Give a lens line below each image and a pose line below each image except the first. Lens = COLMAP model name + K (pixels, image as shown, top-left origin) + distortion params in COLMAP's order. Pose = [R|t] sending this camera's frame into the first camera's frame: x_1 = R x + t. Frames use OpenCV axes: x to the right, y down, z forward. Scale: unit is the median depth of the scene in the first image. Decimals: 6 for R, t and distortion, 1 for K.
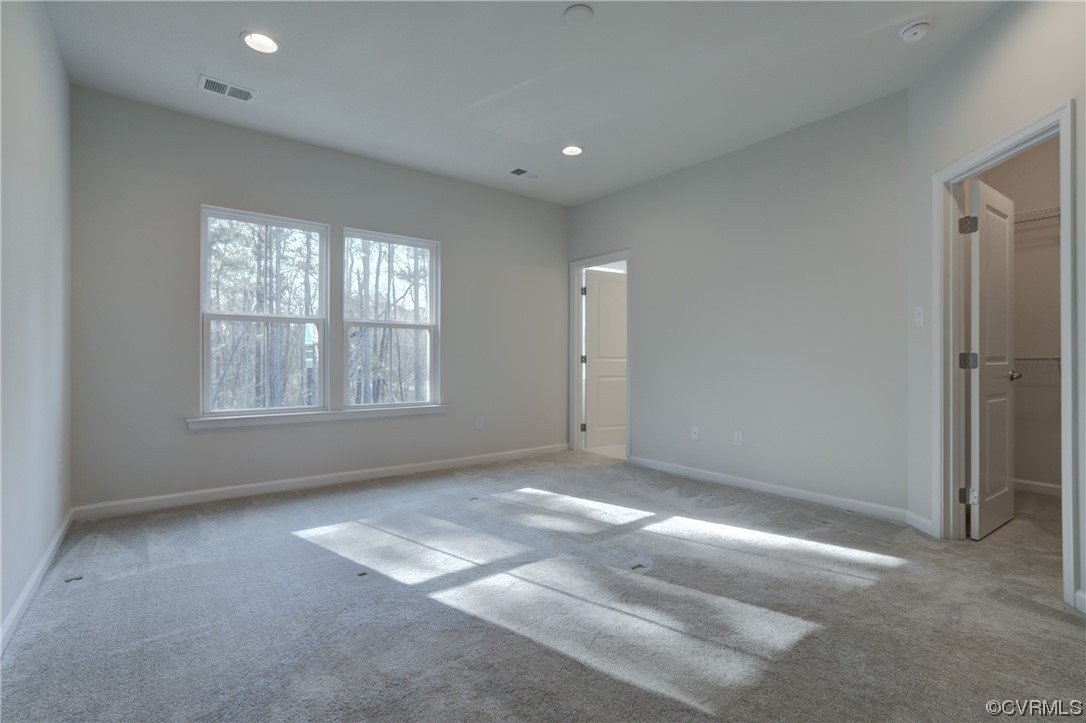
lens RADIAL K [[496.5, 0, 546.0], [0, 496.5, 360.7], [0, 0, 1]] dist [-0.018332, 0.003453]
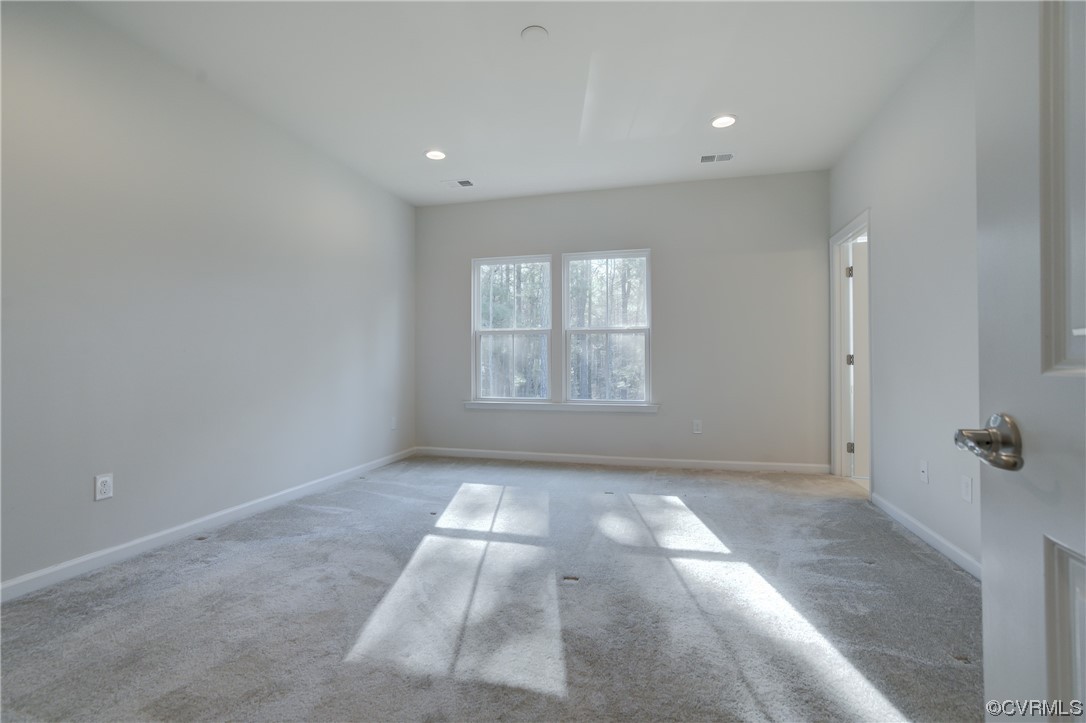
lens RADIAL K [[496.5, 0, 563.1], [0, 496.5, 363.3], [0, 0, 1]] dist [-0.018332, 0.003453]
pose [[0.611135, 0.000190, -0.791526, 0.642317], [0.004792, 0.999981, 0.003940, -0.003838], [0.791512, -0.006201, 0.611122, 0.273124]]
